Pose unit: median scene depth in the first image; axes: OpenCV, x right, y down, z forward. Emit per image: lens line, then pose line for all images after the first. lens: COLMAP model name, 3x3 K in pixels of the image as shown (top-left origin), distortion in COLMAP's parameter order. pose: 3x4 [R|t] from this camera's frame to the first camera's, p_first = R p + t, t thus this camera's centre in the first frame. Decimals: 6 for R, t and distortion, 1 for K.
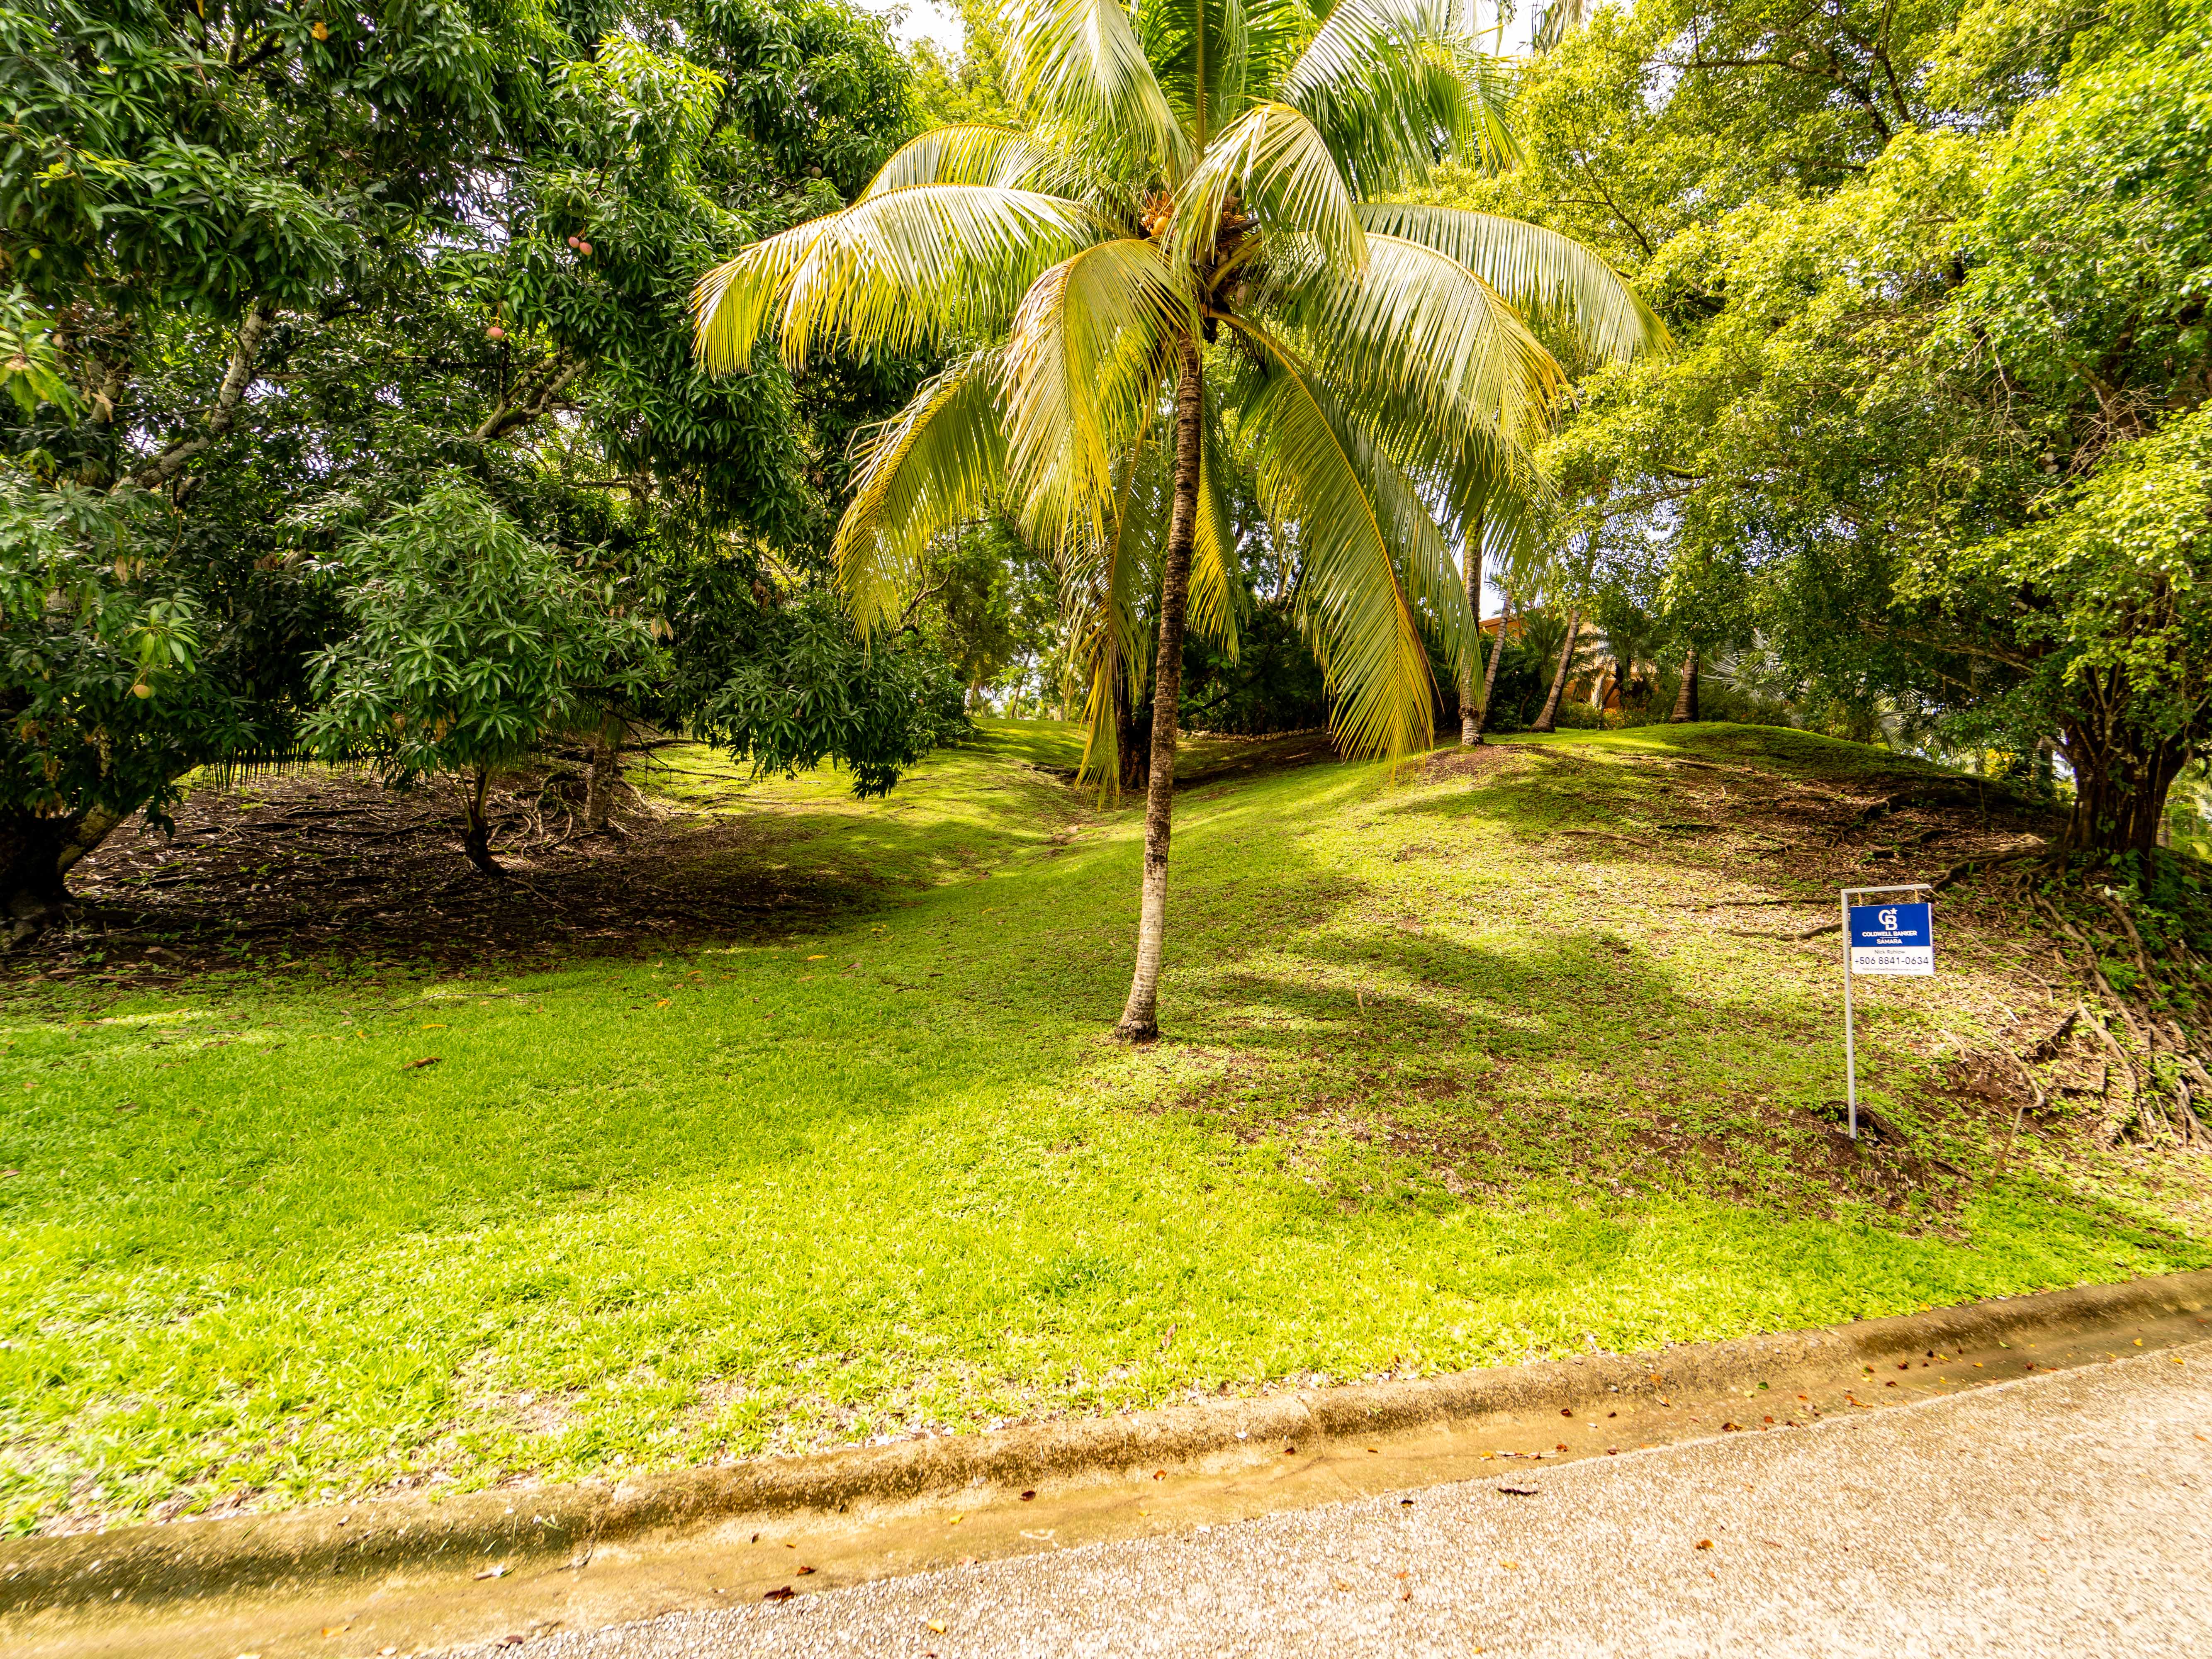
lens RADIAL K [[996.3, 0, 1206.6], [0, 996.3, 874.2], [0, 0, 1]] dist [0.003963, -0.001130]
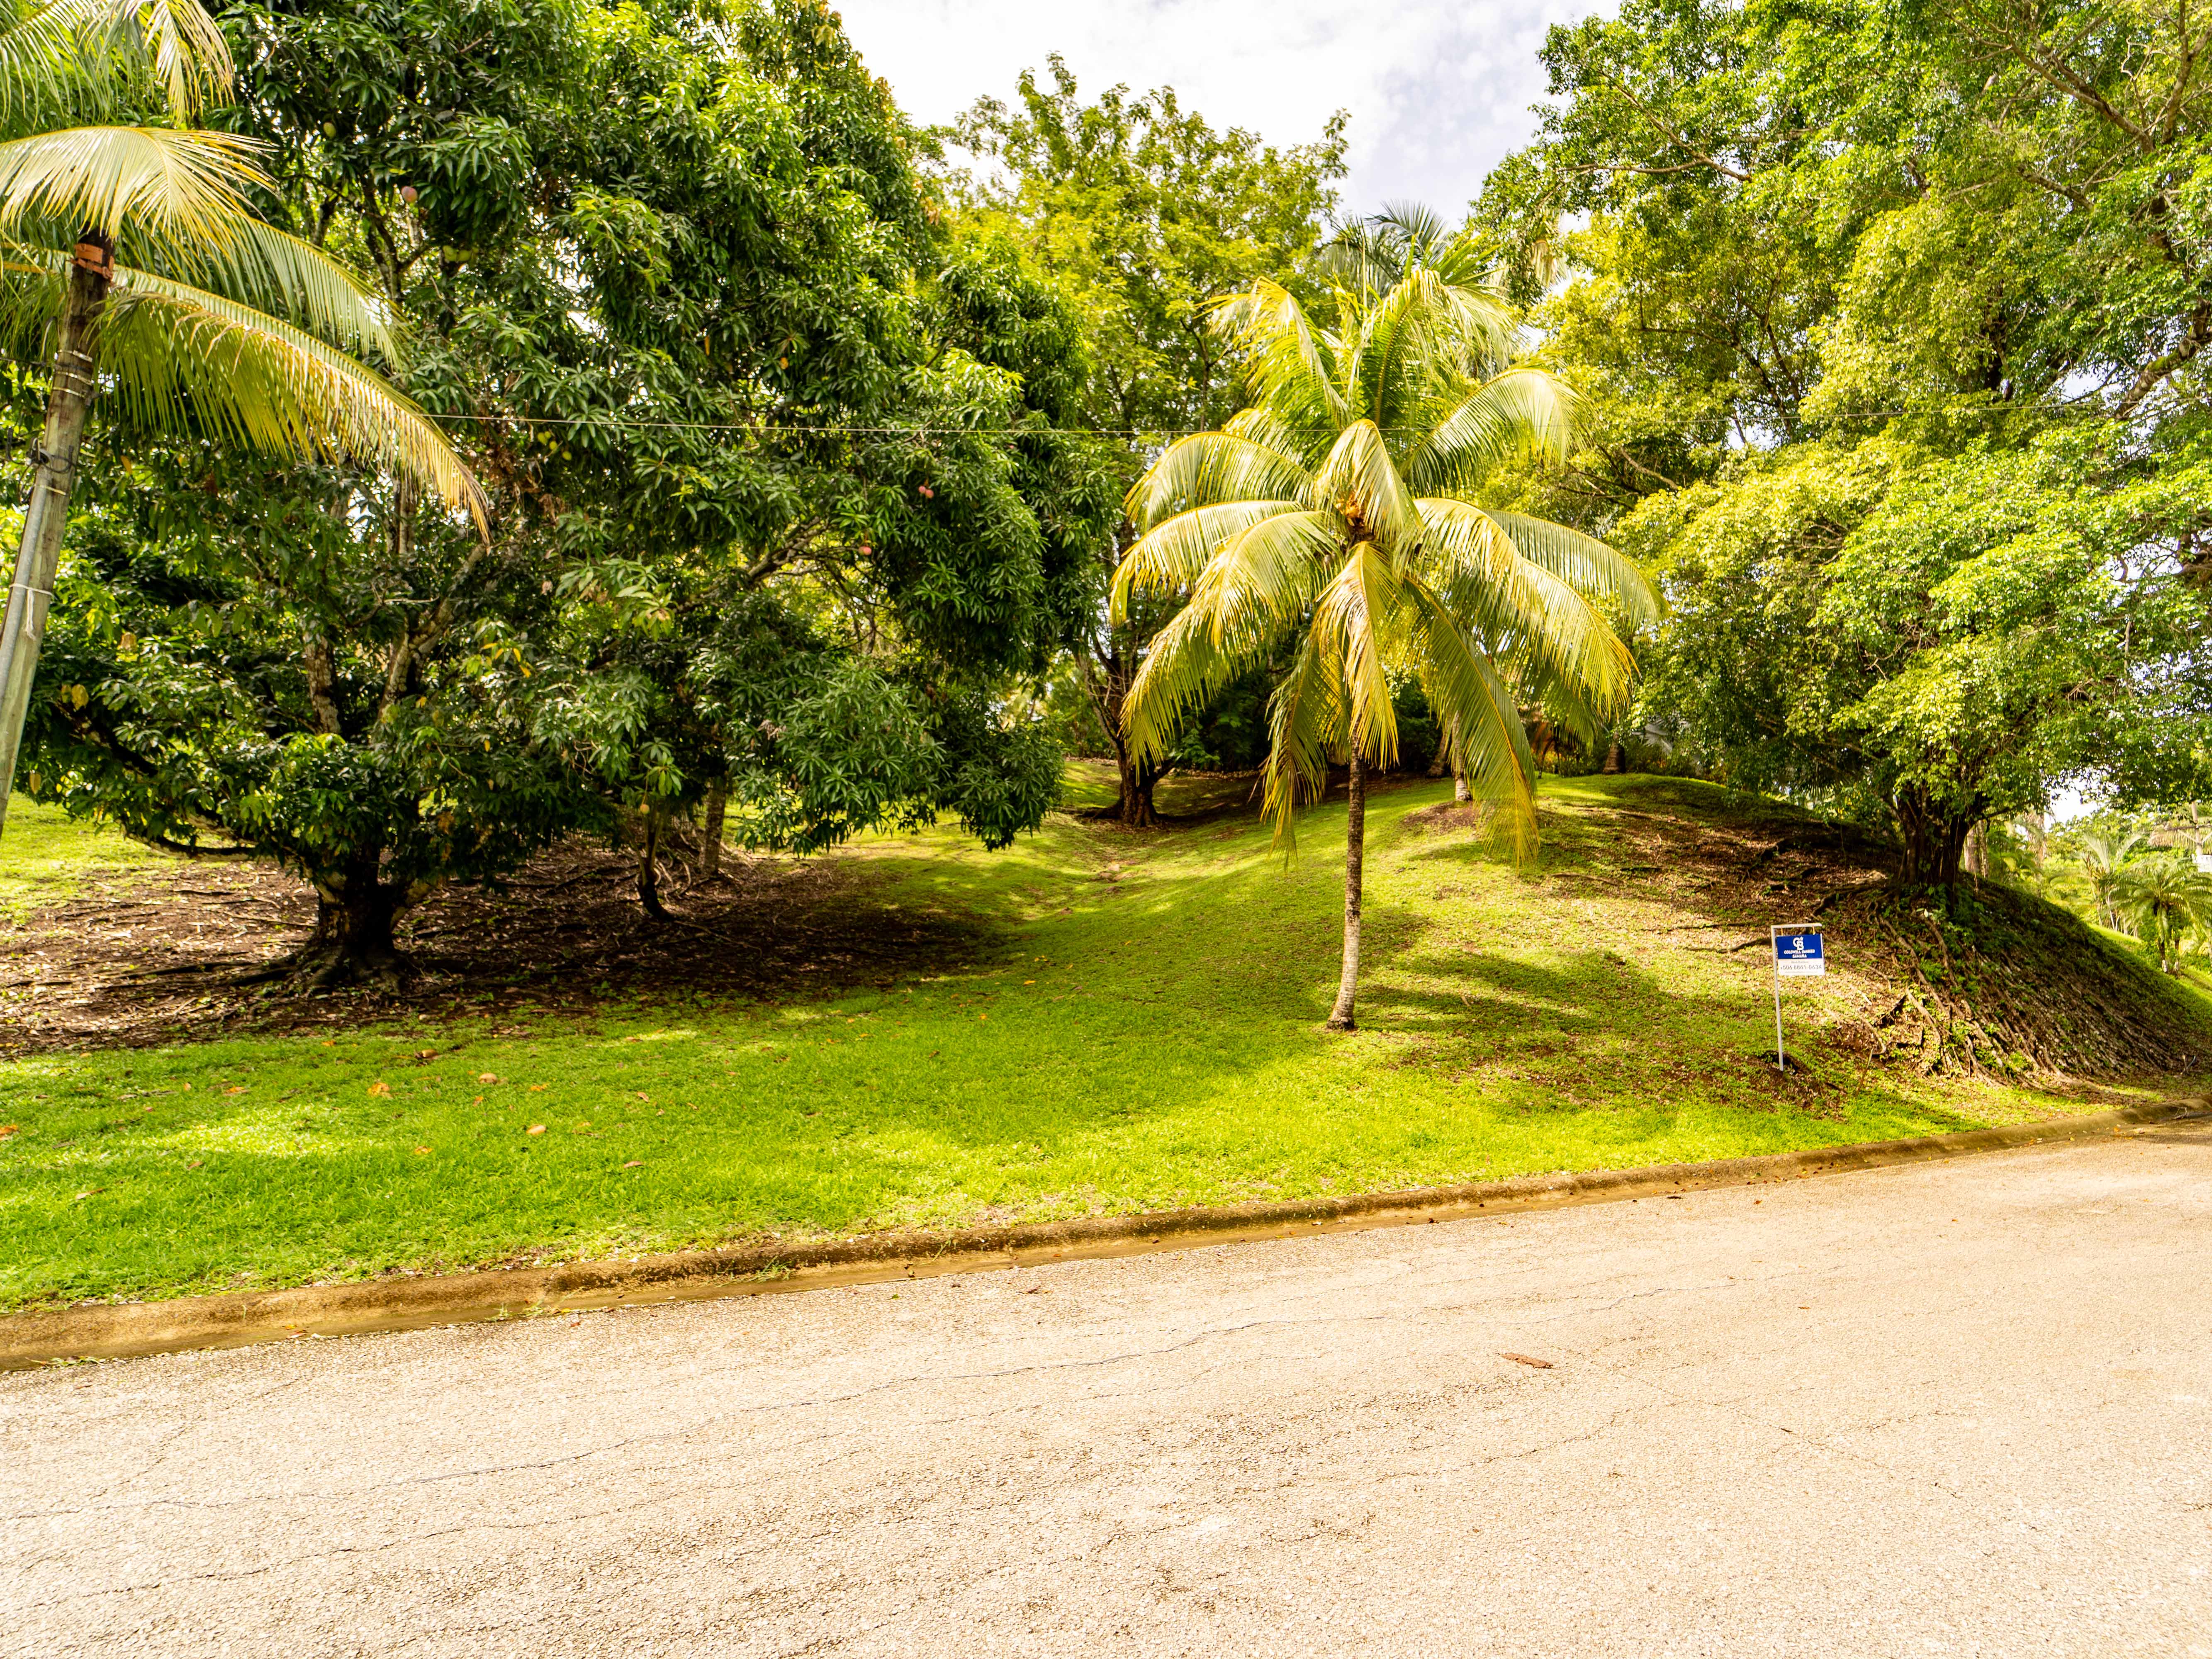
lens RADIAL K [[996.3, 0, 1206.6], [0, 996.3, 874.2], [0, 0, 1]] dist [0.003963, -0.001130]
pose [[0.995353, -0.016118, 0.094933, -0.353183], [0.017518, 0.999750, -0.013930, -0.048121], [-0.094684, 0.015528, 0.995386, -0.443112]]
